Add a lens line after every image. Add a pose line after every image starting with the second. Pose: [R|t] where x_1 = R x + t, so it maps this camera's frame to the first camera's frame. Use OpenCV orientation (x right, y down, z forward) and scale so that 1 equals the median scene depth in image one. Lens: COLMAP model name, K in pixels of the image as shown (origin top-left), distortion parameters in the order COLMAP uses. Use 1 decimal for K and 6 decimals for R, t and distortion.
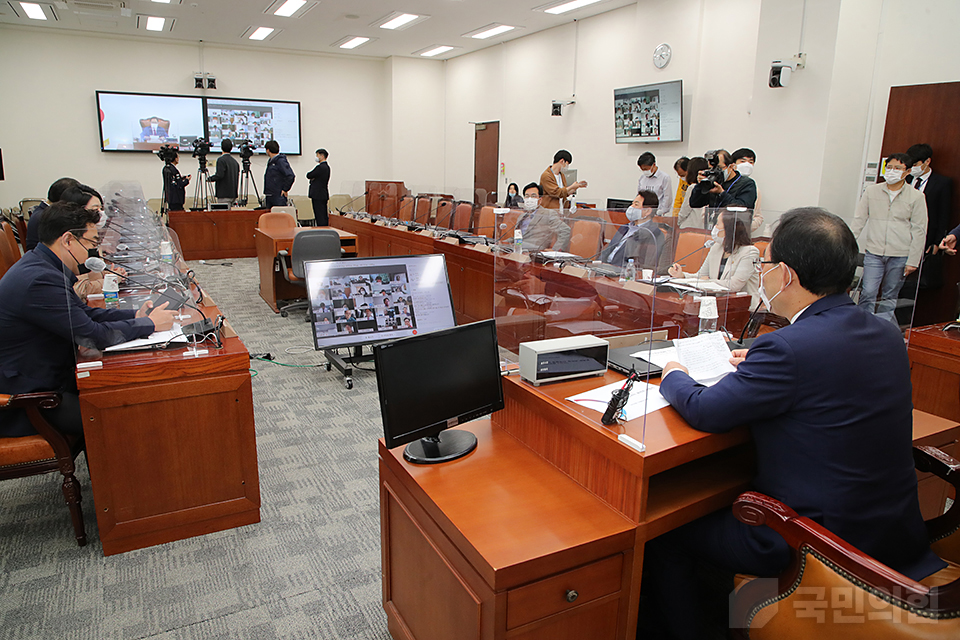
lens RADIAL K [[667.3, 0, 468.4], [0, 667.3, 324.8], [0, 0, 1]] dist [-0.073166, 0.044416]
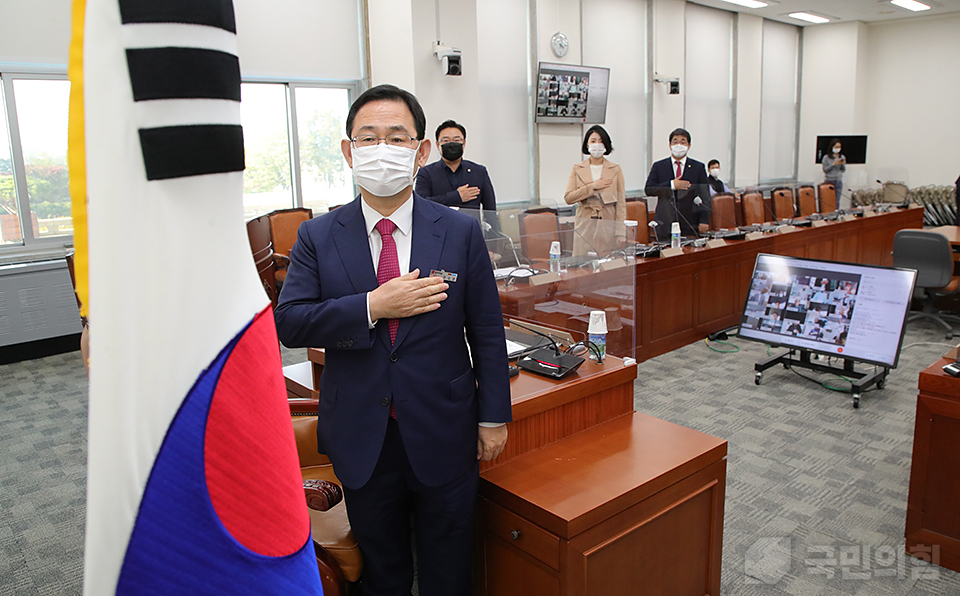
lens RADIAL K [[708.5, 0, 481.0], [0, 708.5, 284.9], [0, 0, 1]] dist [-0.066998, -0.000351]
pose [[0.216879, 0.164031, -0.962319, 0.373150], [-0.197171, 0.972825, 0.121385, -0.049407], [0.956079, 0.163415, 0.243328, 0.168019]]
